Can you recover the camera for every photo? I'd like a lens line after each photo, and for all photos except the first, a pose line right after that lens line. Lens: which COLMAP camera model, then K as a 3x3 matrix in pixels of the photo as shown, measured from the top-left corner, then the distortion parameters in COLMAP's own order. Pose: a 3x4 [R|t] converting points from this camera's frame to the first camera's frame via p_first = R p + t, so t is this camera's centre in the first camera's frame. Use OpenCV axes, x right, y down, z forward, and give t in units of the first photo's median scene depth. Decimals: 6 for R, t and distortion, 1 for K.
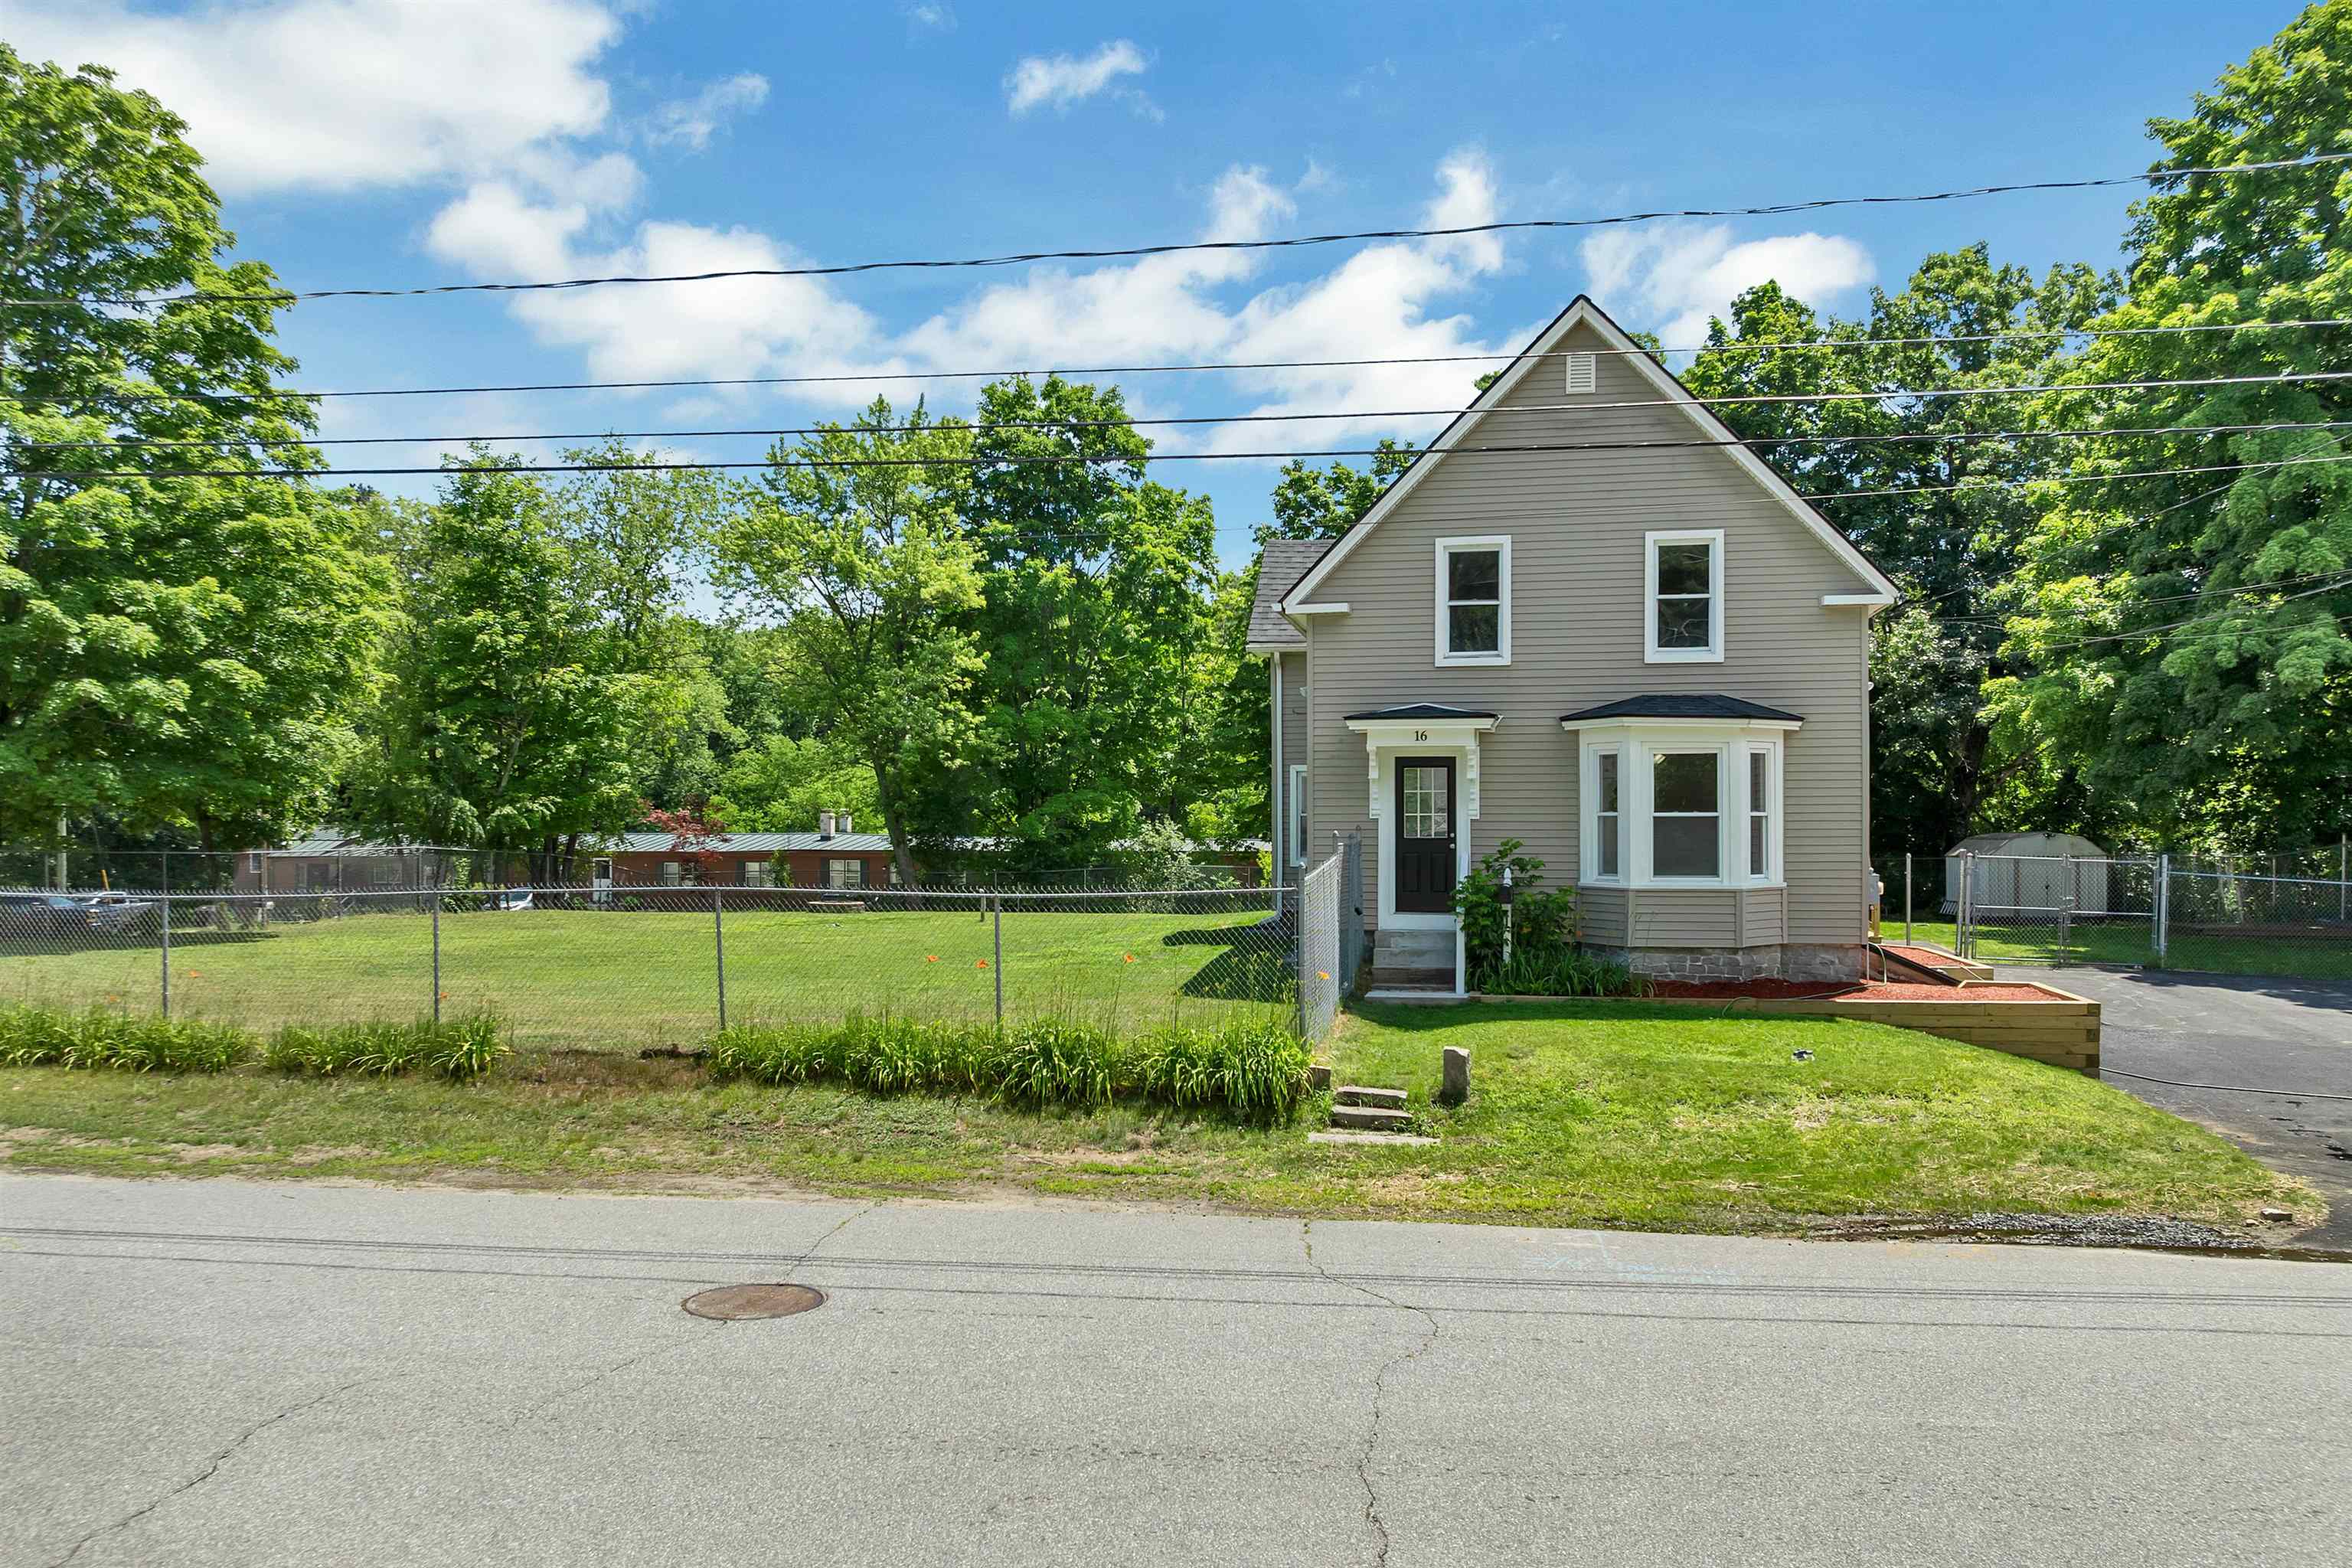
lens RADIAL K [[1689.1, 0, 1189.3], [0, 1689.1, 827.8], [0, 0, 1]] dist [-0.048354, 0.018211]
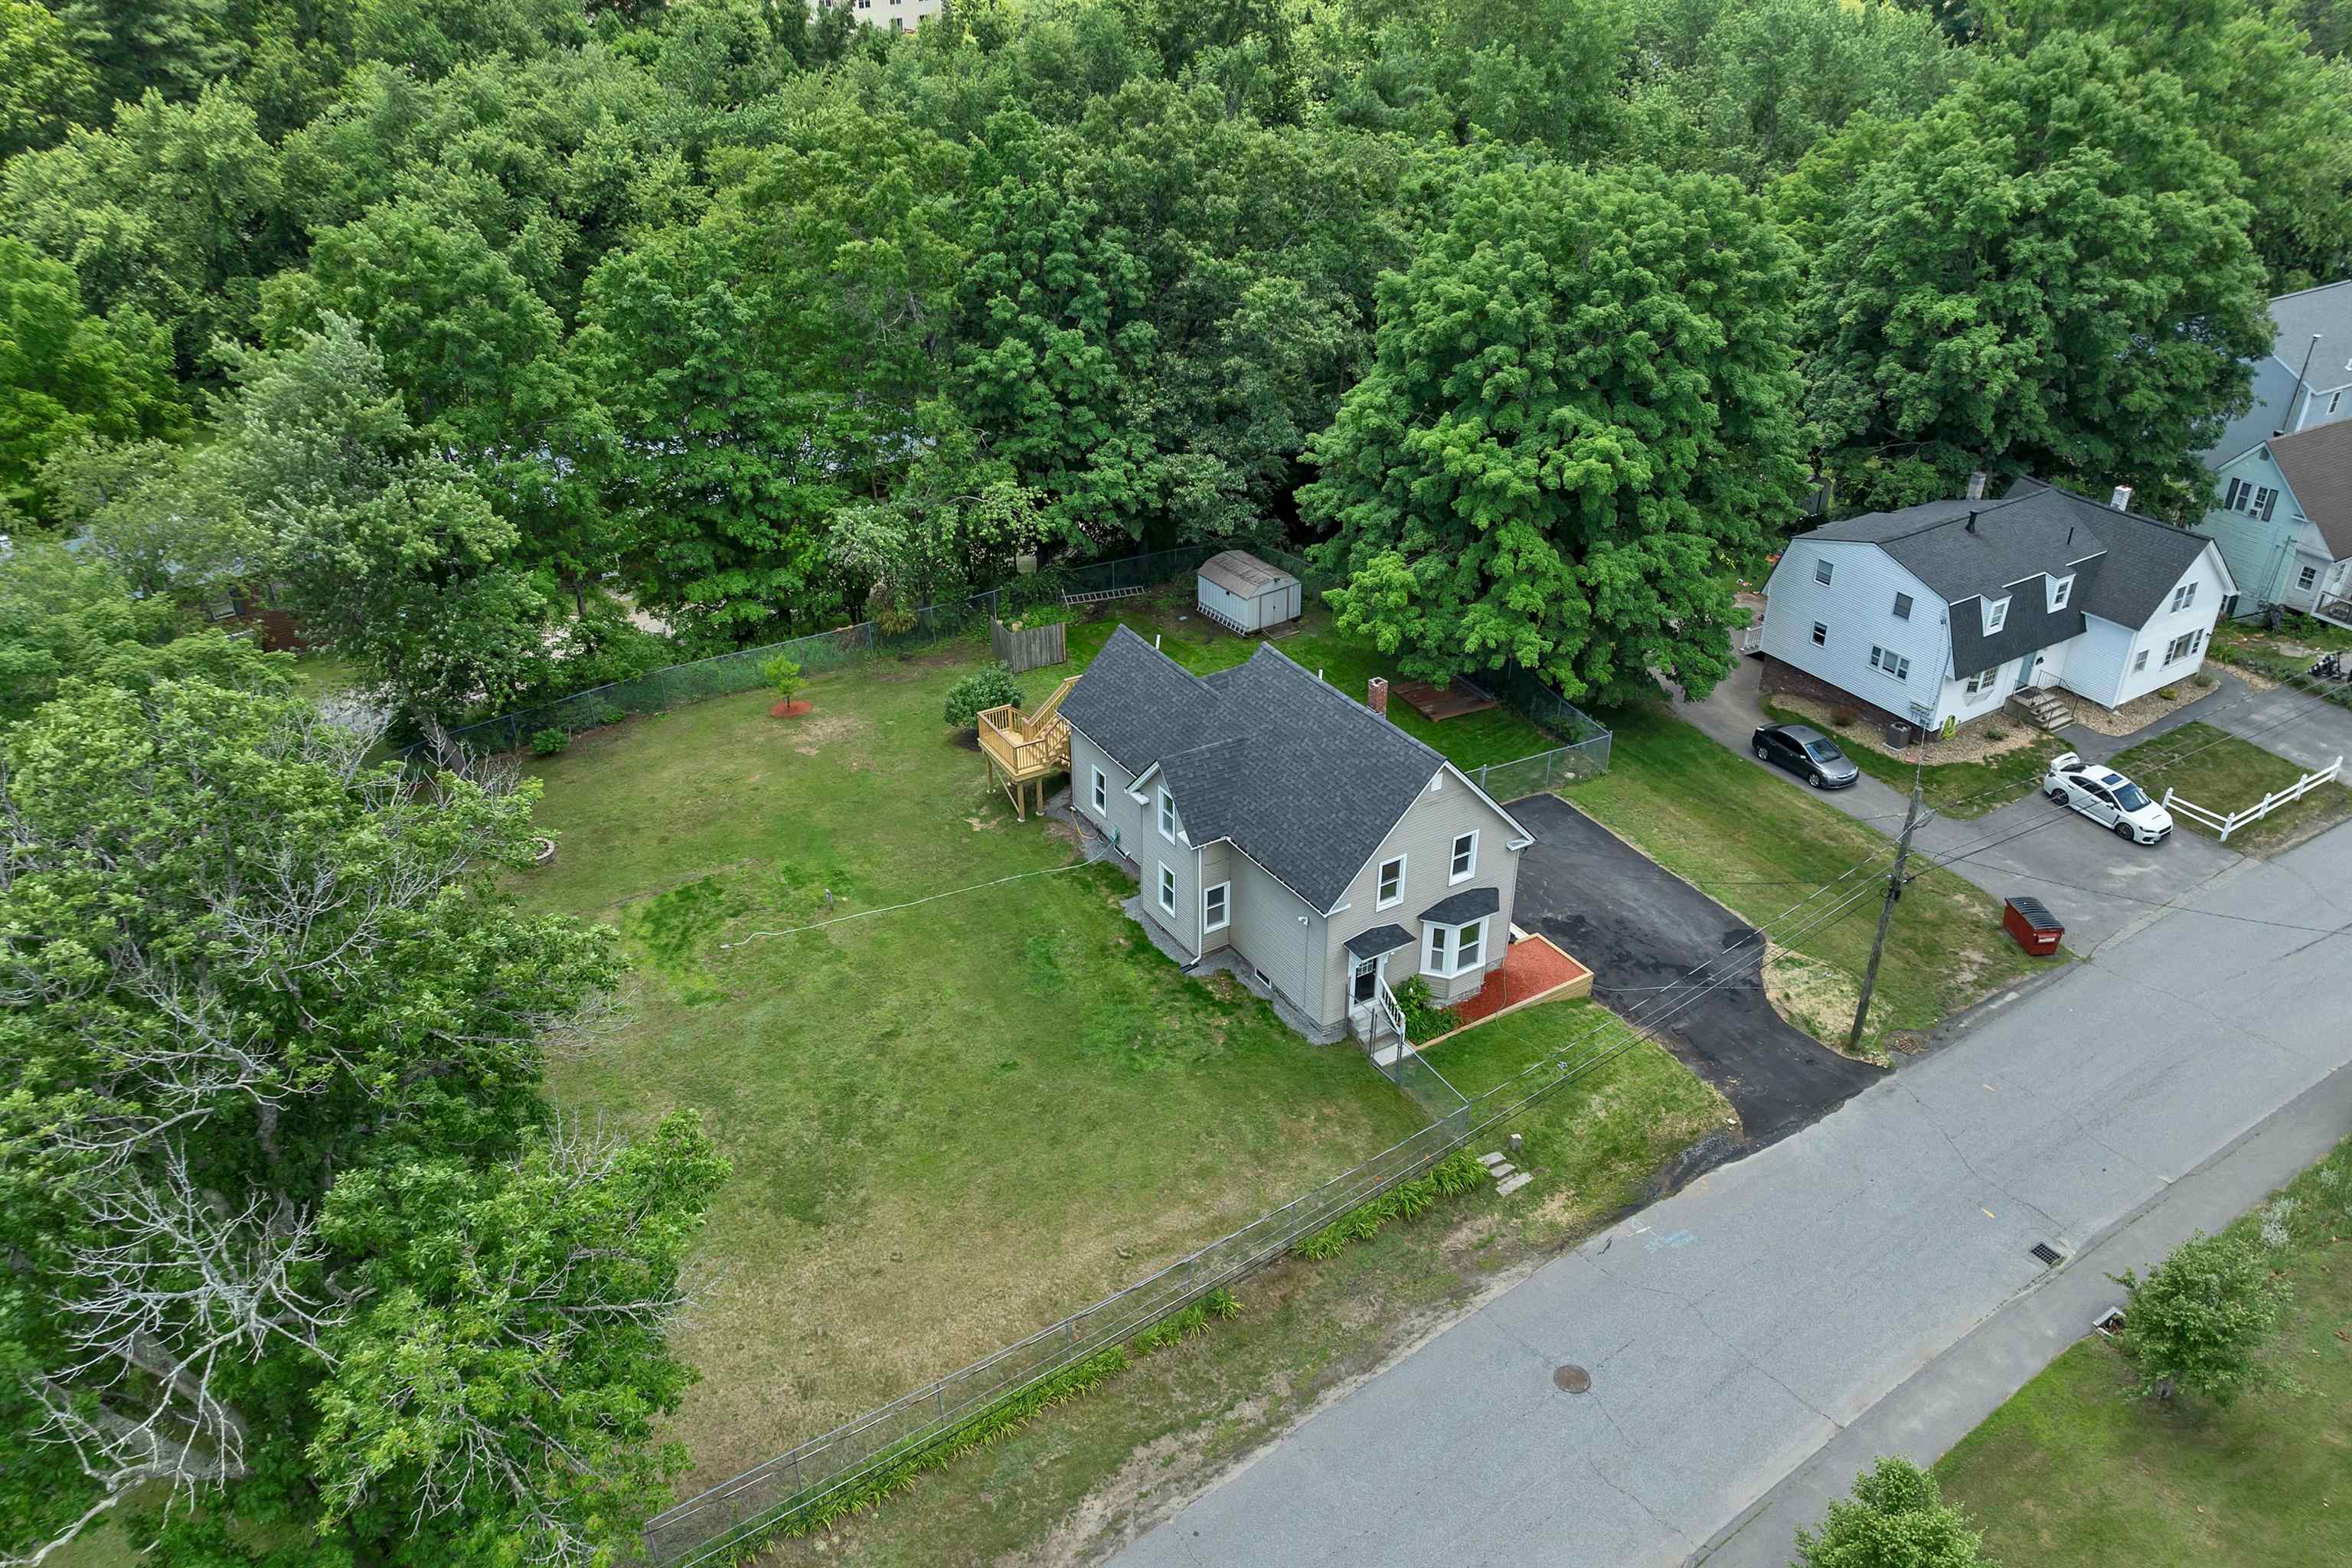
lens RADIAL K [[1689.1, 0, 1173.3], [0, 1689.1, 788.6], [0, 0, 1]] dist [-0.048354, 0.018211]
pose [[0.730611, -0.341602, 0.591198, -0.927512], [0.005960, 0.869010, 0.494759, -0.951760], [-0.682768, -0.357952, 0.636944, -0.114312]]
